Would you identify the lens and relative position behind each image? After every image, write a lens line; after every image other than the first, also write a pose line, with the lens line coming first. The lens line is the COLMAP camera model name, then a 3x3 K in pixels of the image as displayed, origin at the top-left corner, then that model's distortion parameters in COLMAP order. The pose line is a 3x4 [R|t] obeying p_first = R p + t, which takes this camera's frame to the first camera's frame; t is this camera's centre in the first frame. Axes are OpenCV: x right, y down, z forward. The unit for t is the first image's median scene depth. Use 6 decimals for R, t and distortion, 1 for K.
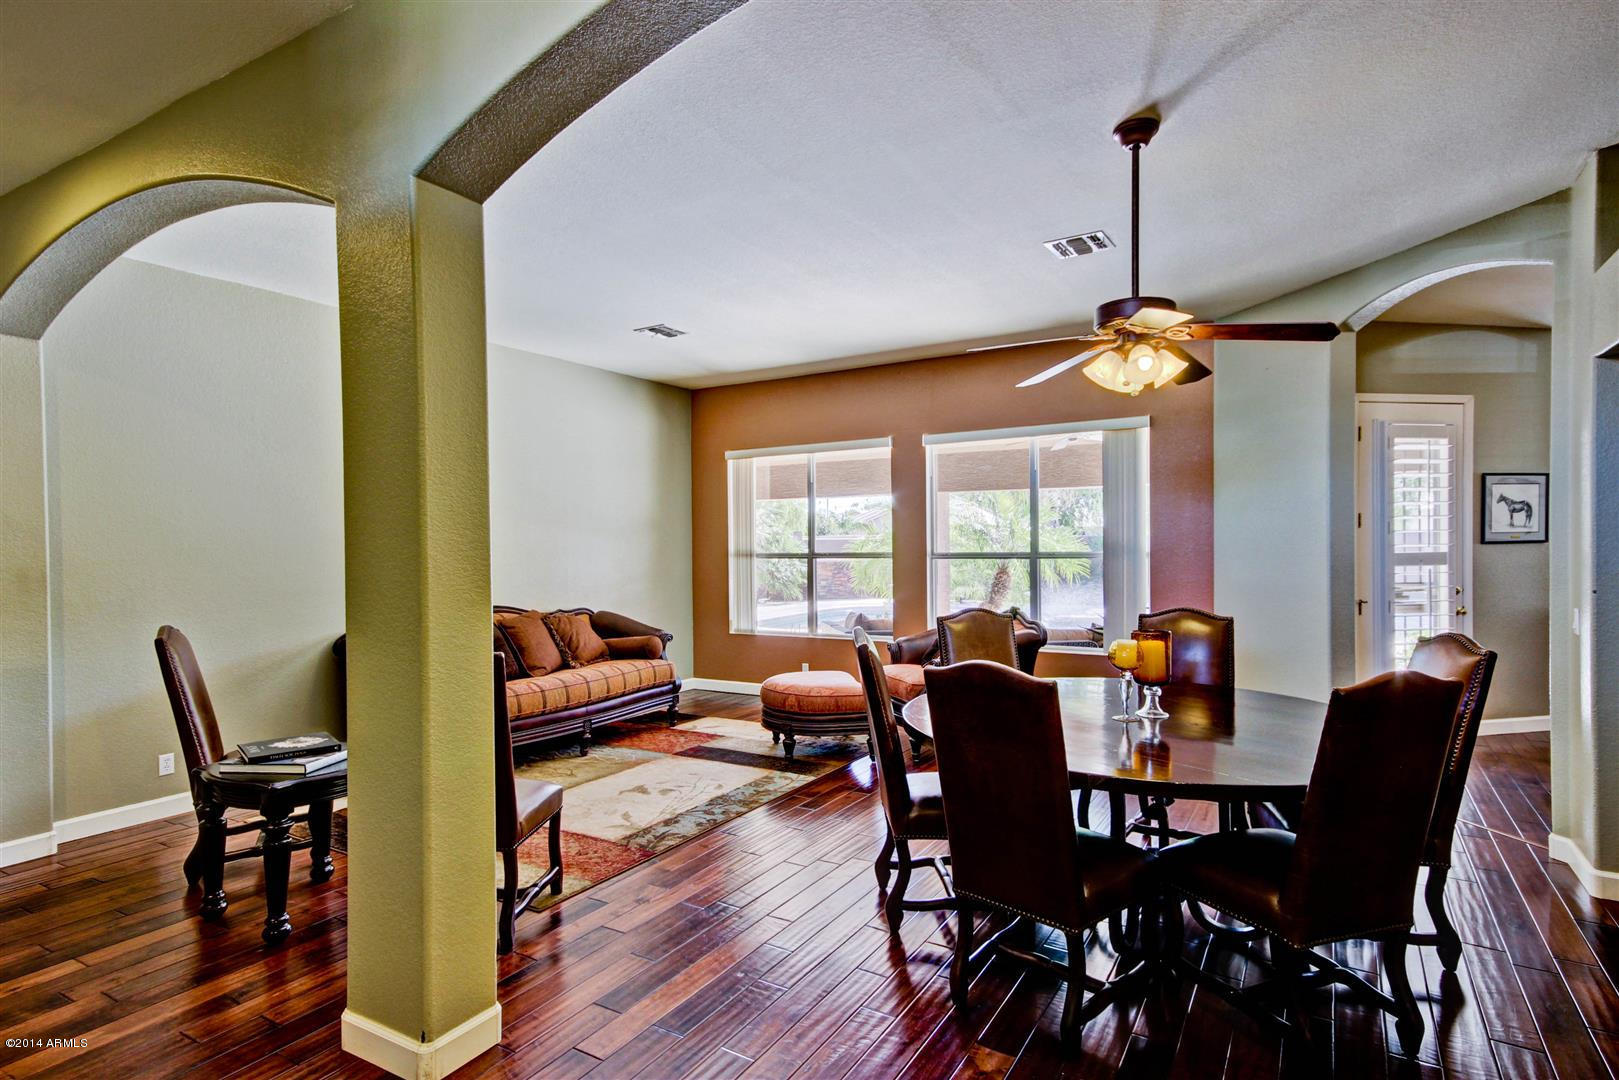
lens RADIAL K [[875.5, 0, 810.3], [0, 875.5, 539.8], [0, 0, 1]] dist [0.028149, 0.002128]
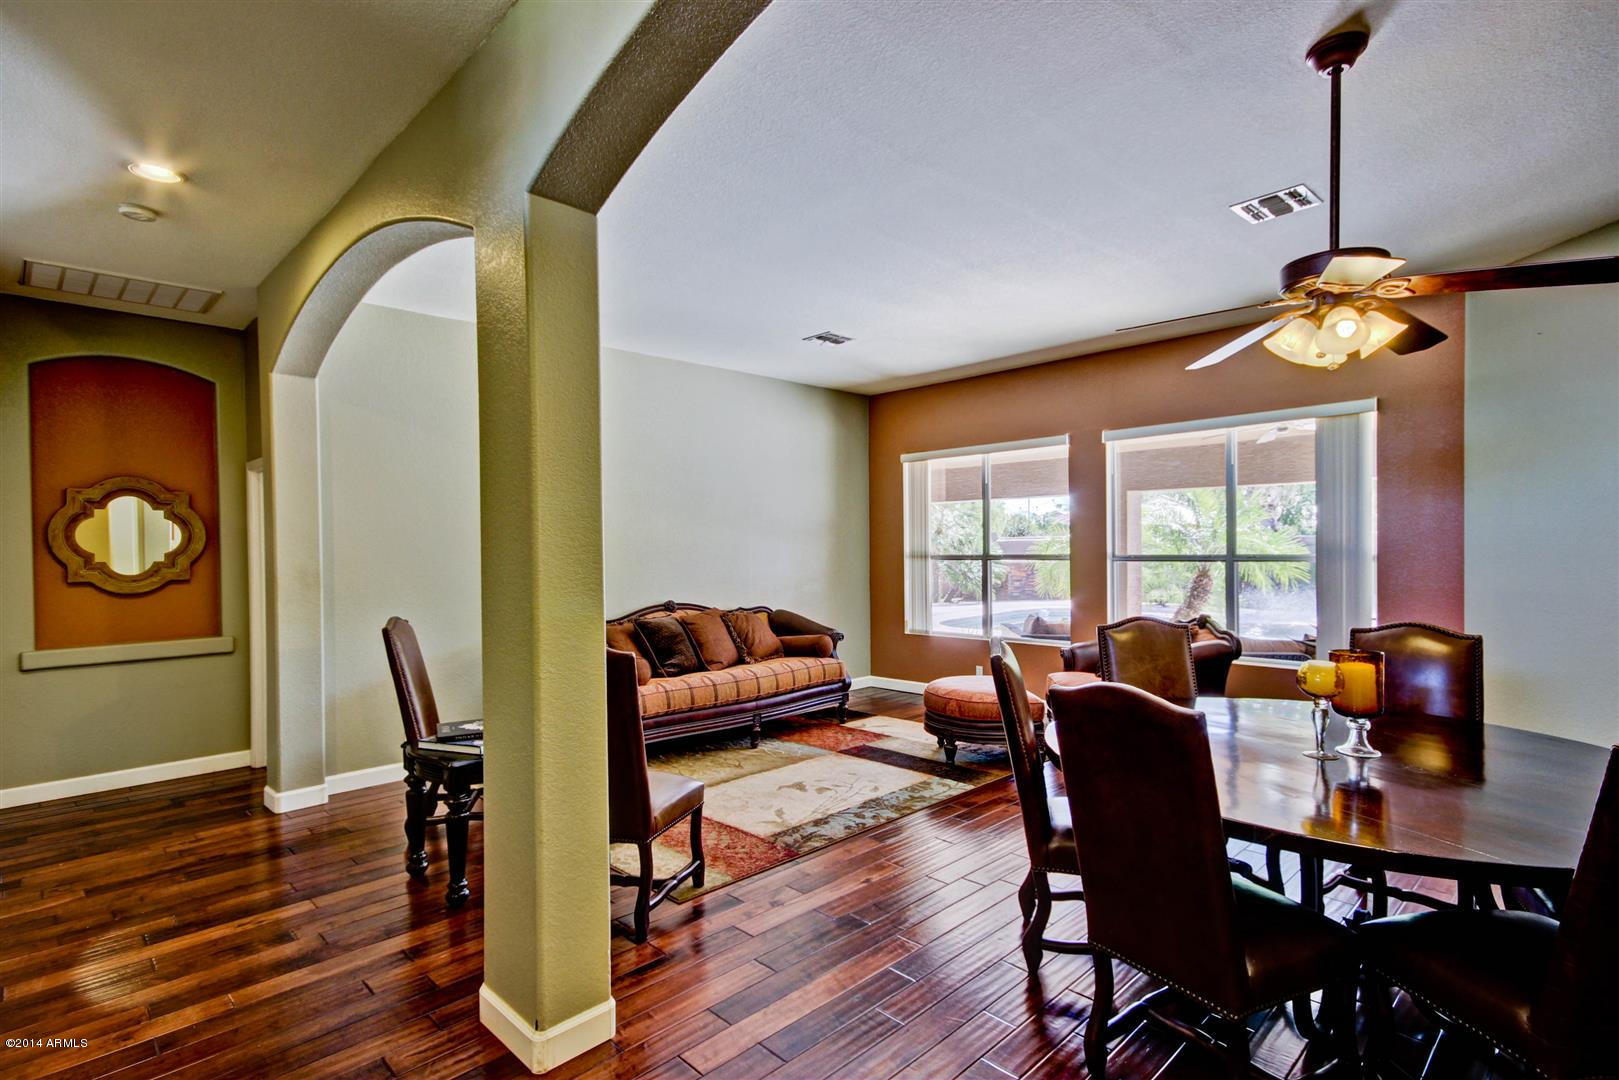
lens RADIAL K [[817.4, 0, 807.5], [0, 817.4, 543.4], [0, 0, 1]] dist [0.030333, -0.004431]
pose [[0.967322, -0.001113, -0.253548, 0.074318], [0.001934, 0.999994, 0.002989, -0.001733], [0.253543, -0.003381, 0.967318, 0.098649]]
